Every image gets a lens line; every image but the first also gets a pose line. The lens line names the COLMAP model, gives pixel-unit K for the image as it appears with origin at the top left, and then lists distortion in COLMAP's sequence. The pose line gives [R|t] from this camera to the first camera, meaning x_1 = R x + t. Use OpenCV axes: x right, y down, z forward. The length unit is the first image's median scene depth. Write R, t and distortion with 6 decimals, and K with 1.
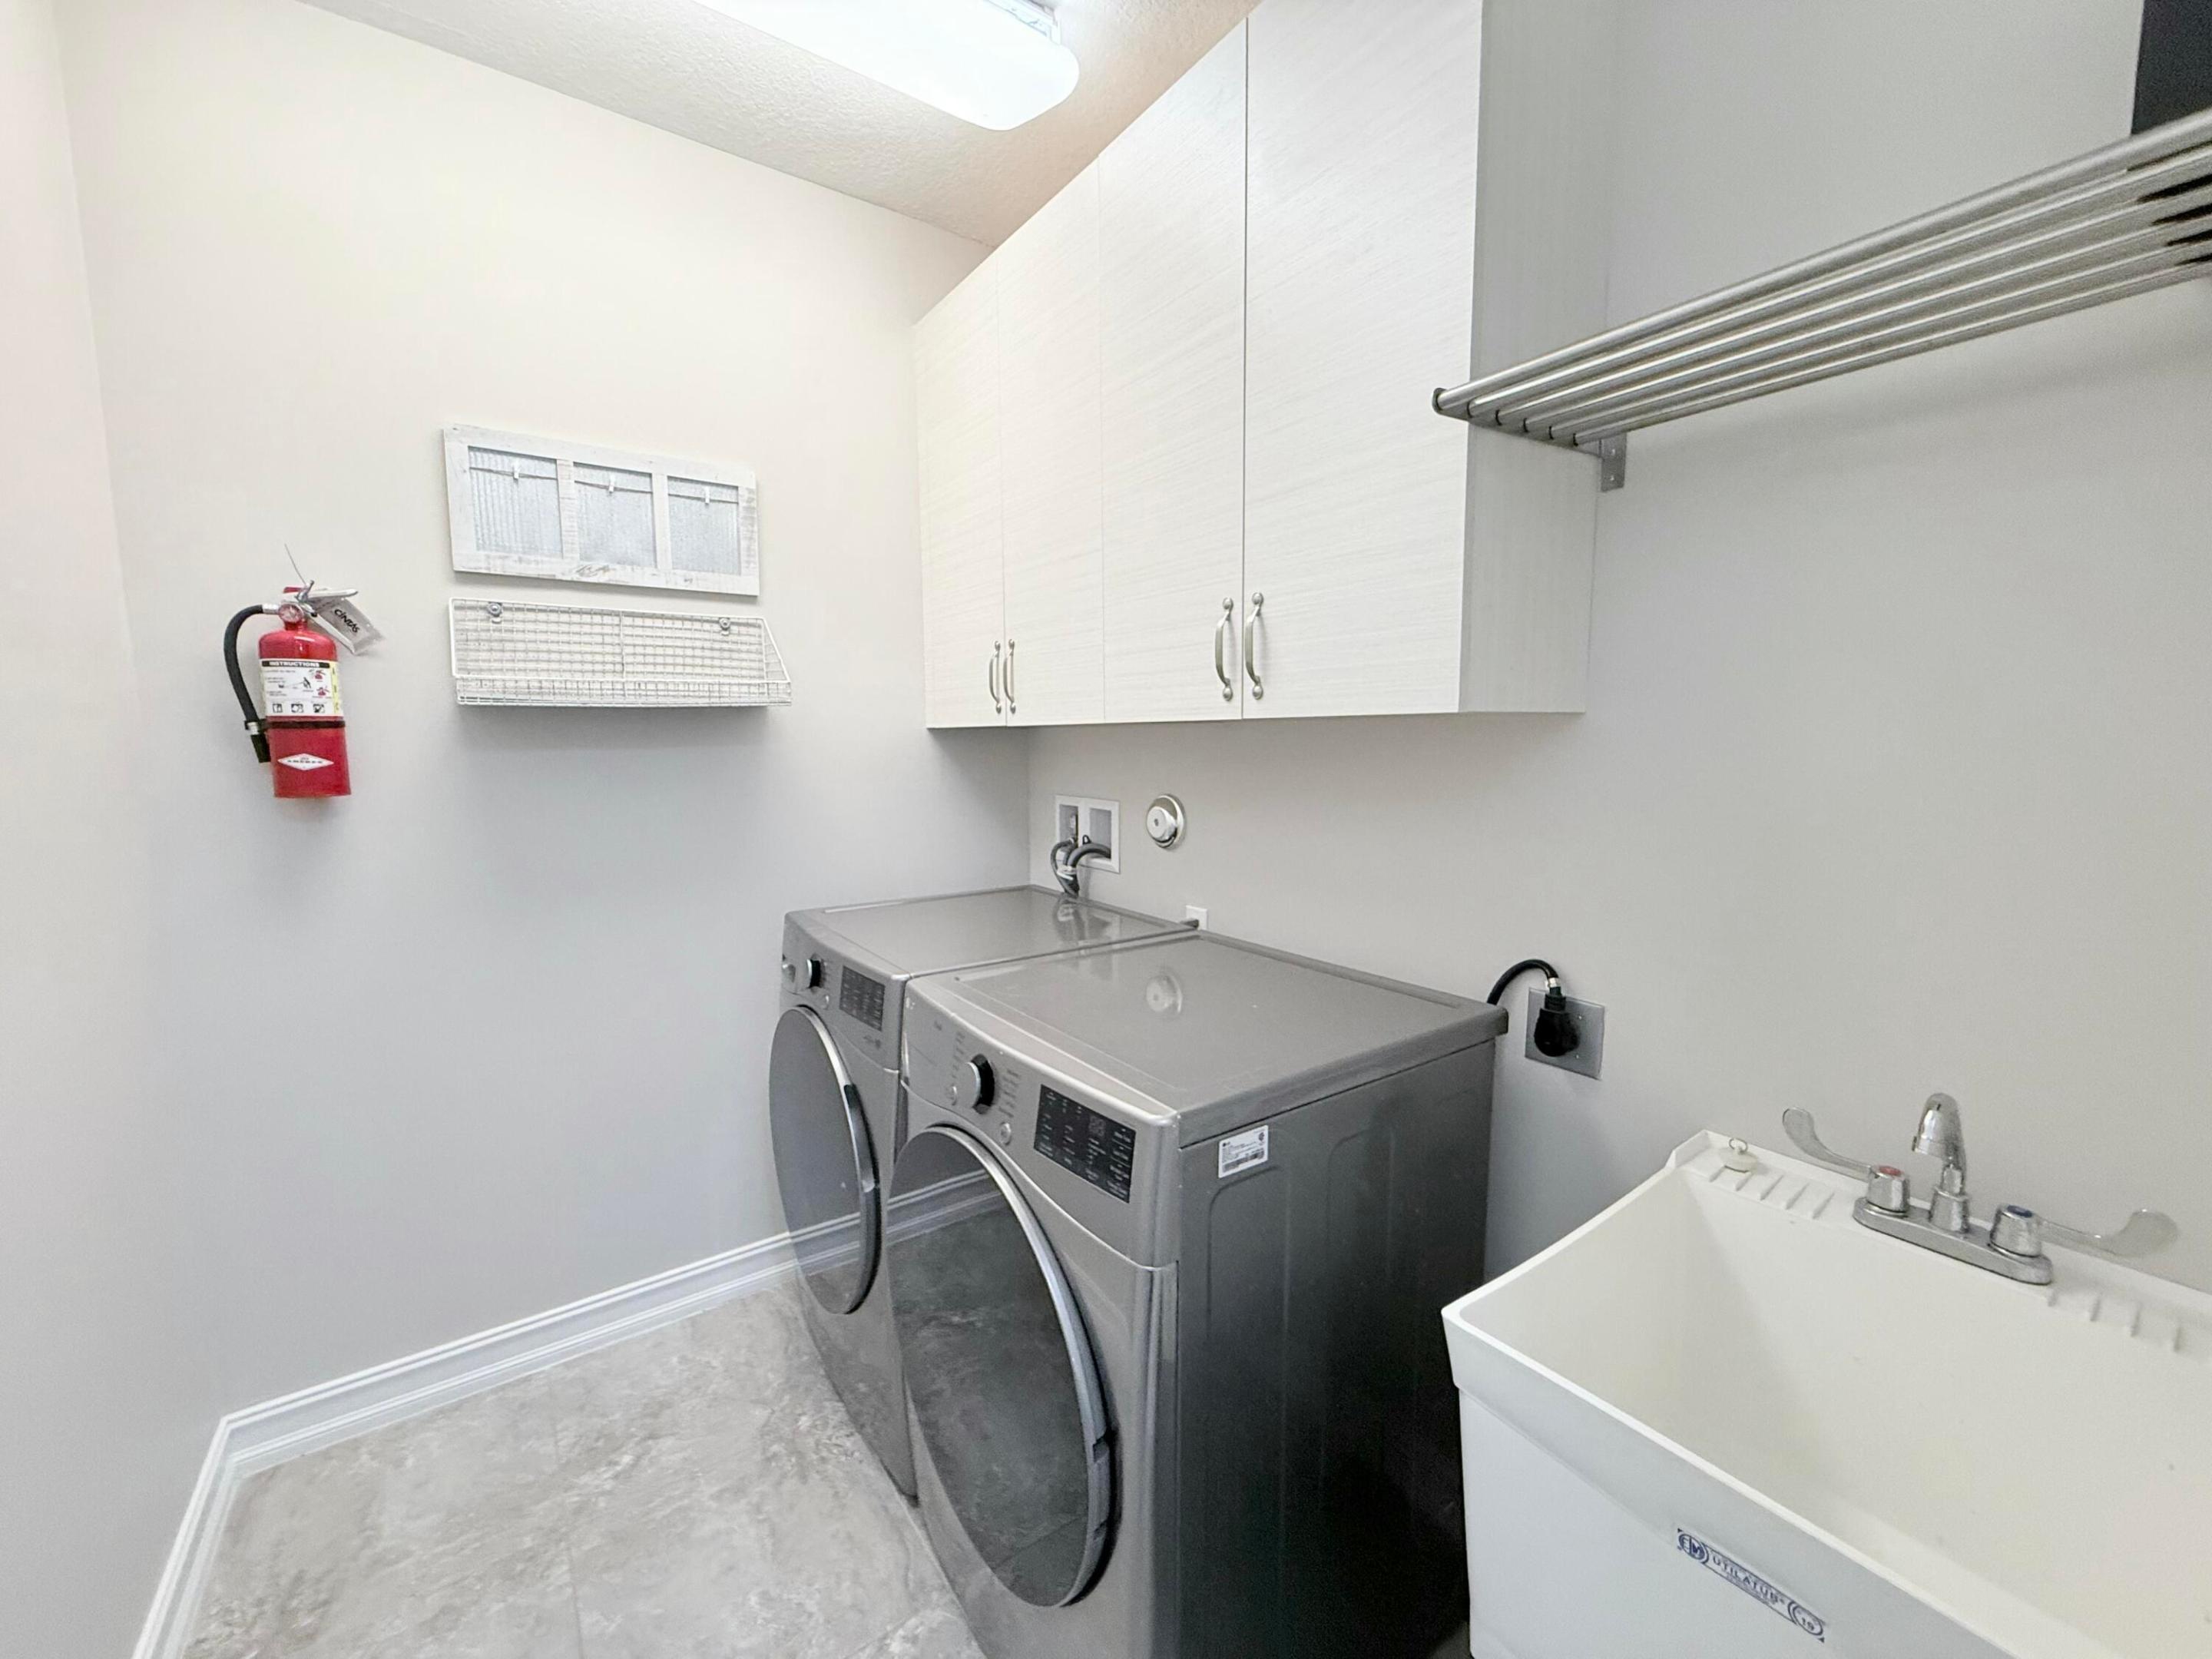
lens RADIAL K [[882.4, 0, 1104.7], [0, 882.4, 829.8], [0, 0, 1]] dist [-0.000209, 0.000267]
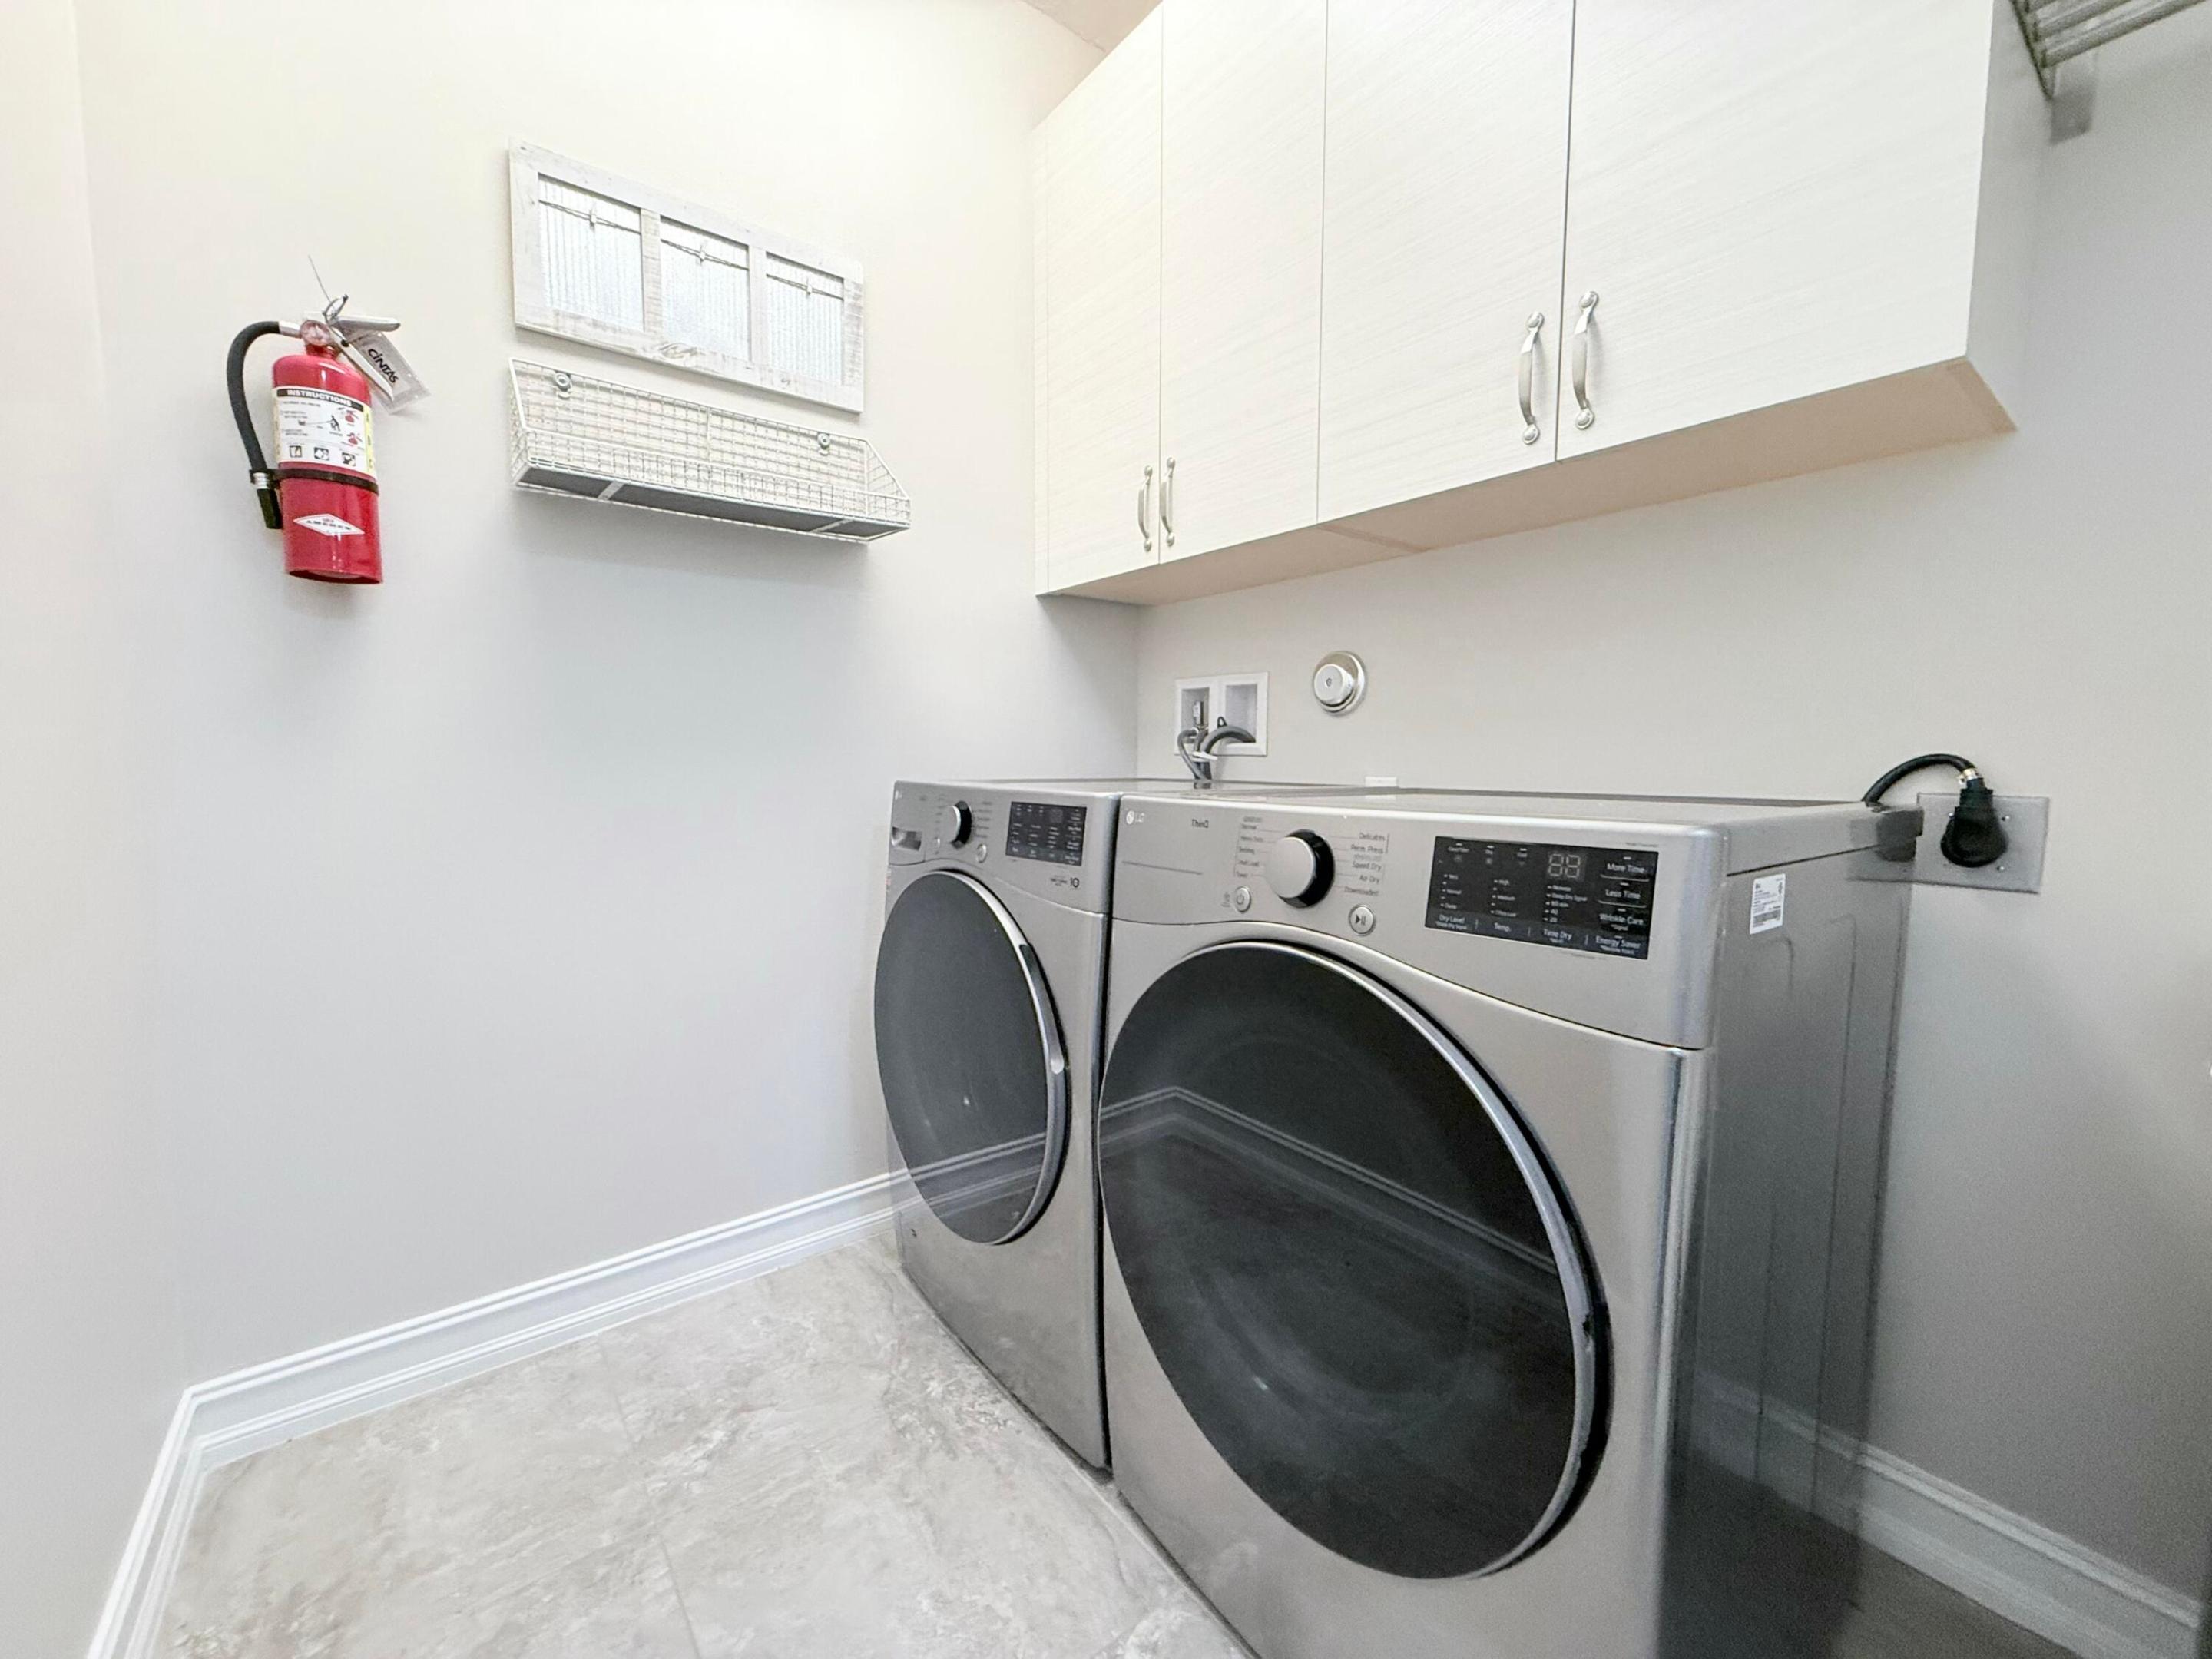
lens RADIAL K [[882.4, 0, 1103.9], [0, 882.4, 830.4], [0, 0, 1]] dist [-0.000209, 0.000267]
pose [[0.999037, 0.007731, 0.043189, -0.242648], [-0.006610, 0.999639, -0.026056, 0.197254], [-0.043375, 0.025746, 0.998727, 0.190563]]
